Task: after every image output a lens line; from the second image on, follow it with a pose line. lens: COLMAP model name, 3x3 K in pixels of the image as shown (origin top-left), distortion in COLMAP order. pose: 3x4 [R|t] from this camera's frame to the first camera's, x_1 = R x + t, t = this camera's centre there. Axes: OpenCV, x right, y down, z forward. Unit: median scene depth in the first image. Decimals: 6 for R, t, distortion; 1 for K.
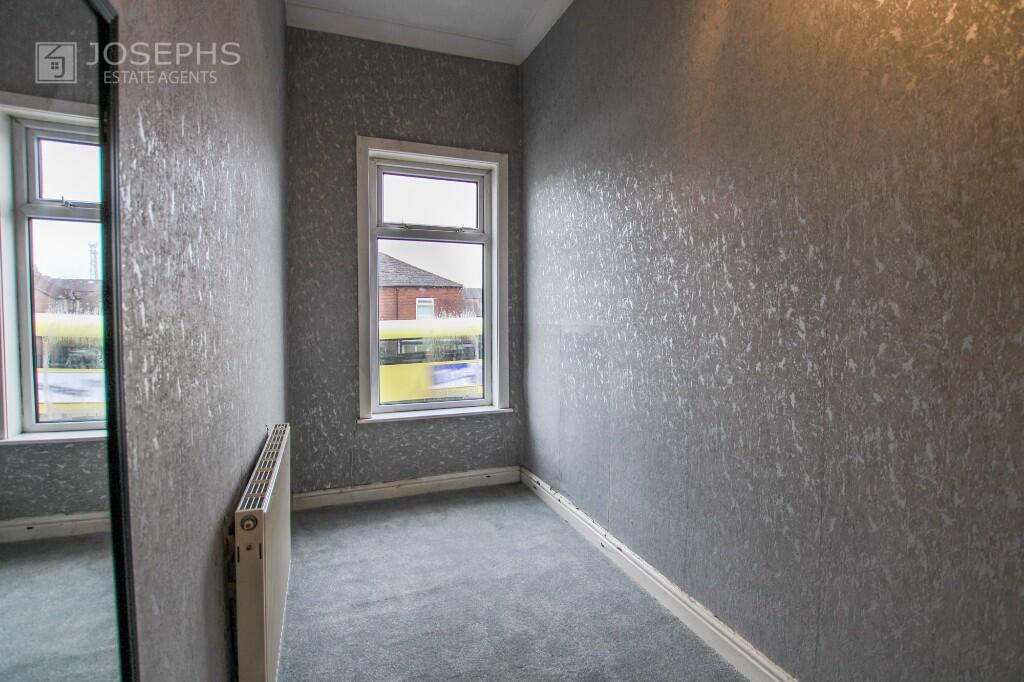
lens RADIAL K [[475.8, 0, 511.5], [0, 475.8, 333.3], [0, 0, 1]] dist [-0.028420, 0.000586]
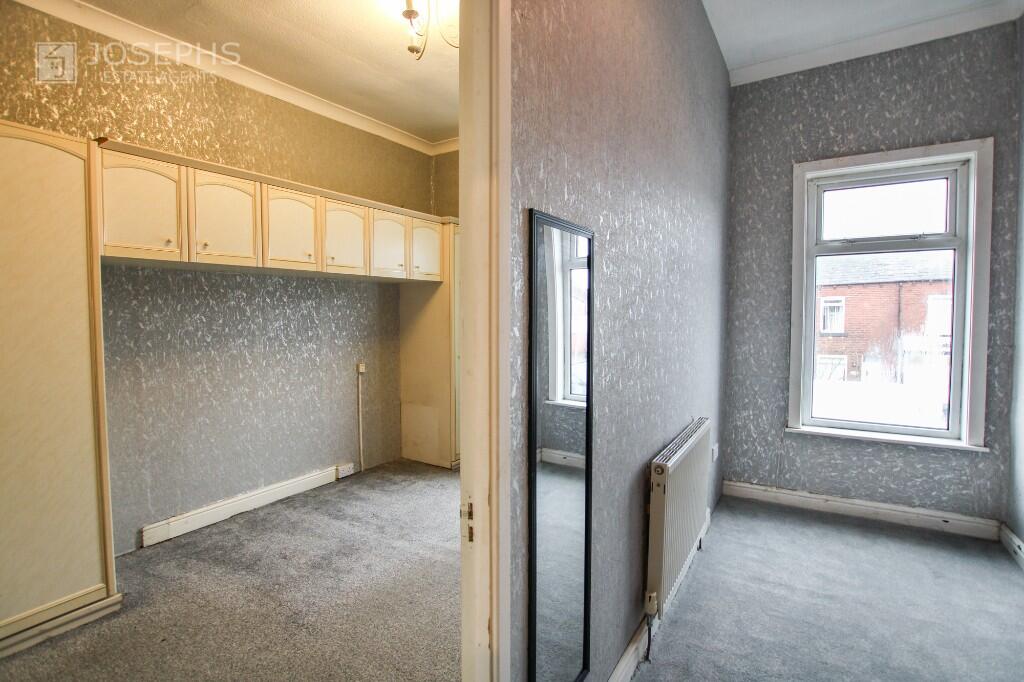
lens RADIAL K [[478.0, 0, 513.6], [0, 478.0, 363.2], [0, 0, 1]] dist [-0.032814, 0.000082]
pose [[0.602049, 0.074926, -0.794936, 0.150061], [-0.026962, 0.996927, 0.073545, -0.026716], [0.798003, -0.022844, 0.602220, -0.139215]]
